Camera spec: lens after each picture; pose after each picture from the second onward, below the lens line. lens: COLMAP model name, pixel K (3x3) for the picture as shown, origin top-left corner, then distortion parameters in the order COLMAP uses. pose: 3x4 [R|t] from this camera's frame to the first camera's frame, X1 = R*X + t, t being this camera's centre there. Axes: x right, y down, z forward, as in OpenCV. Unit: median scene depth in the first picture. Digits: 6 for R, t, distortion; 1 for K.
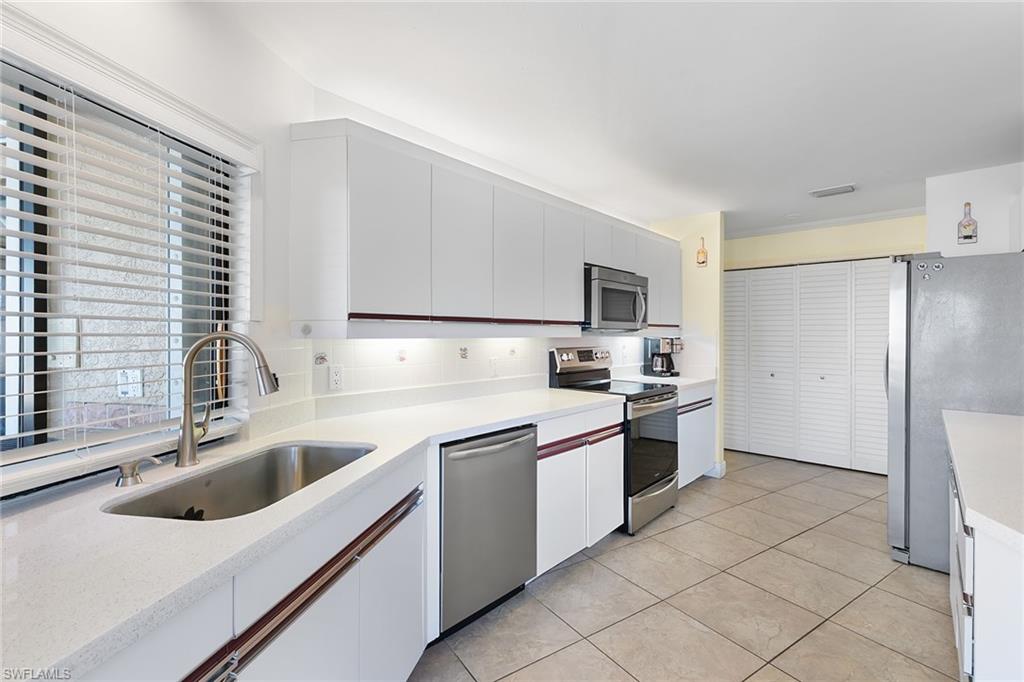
lens RADIAL K [[458.4, 0, 511.4], [0, 458.4, 335.5], [0, 0, 1]] dist [0.006888, -0.000553]
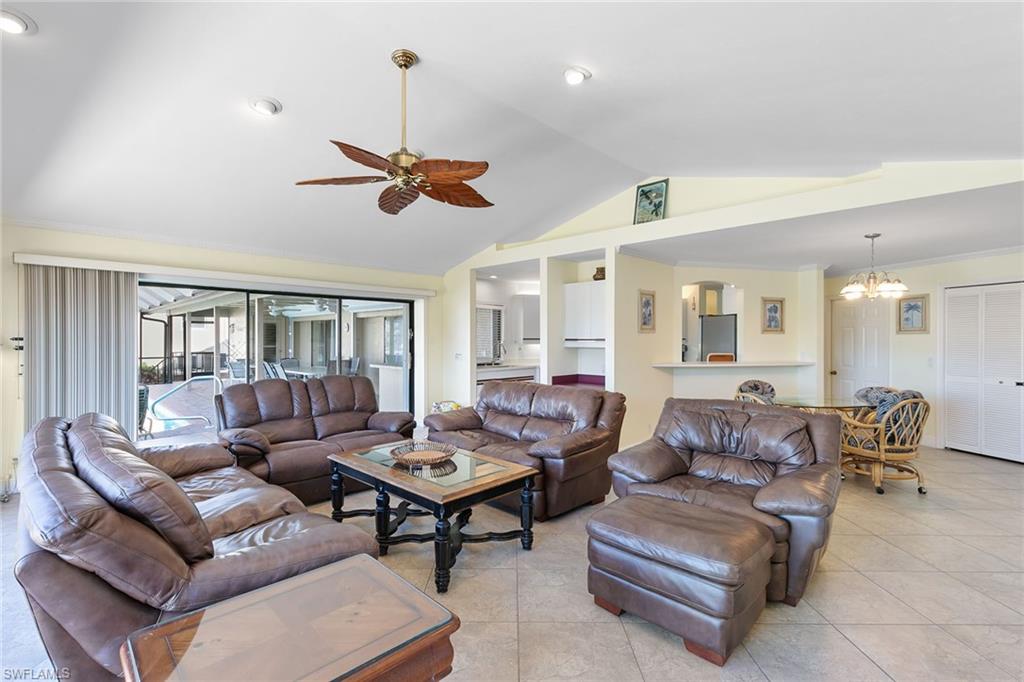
lens RADIAL K [[458.4, 0, 510.4], [0, 458.4, 338.7], [0, 0, 1]] dist [0.006888, -0.000553]
pose [[0.837132, -0.001149, -0.547000, 1.108376], [-0.000545, 0.999996, -0.002935, -0.016993], [0.547000, 0.002755, 0.837128, -1.562765]]
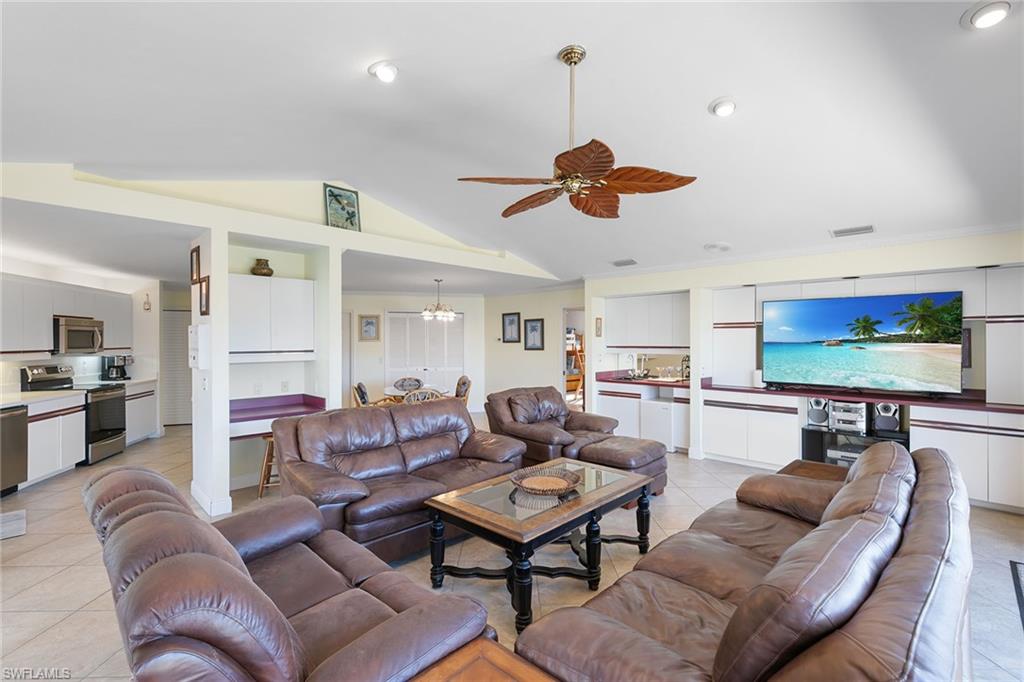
lens RADIAL K [[458.4, 0, 515.6], [0, 458.4, 336.4], [0, 0, 1]] dist [0.006888, -0.000553]
pose [[0.540628, -0.001469, 0.841260, -0.332238], [0.010321, 0.999935, -0.004886, -0.050618], [-0.841198, 0.011325, 0.540608, -1.282819]]
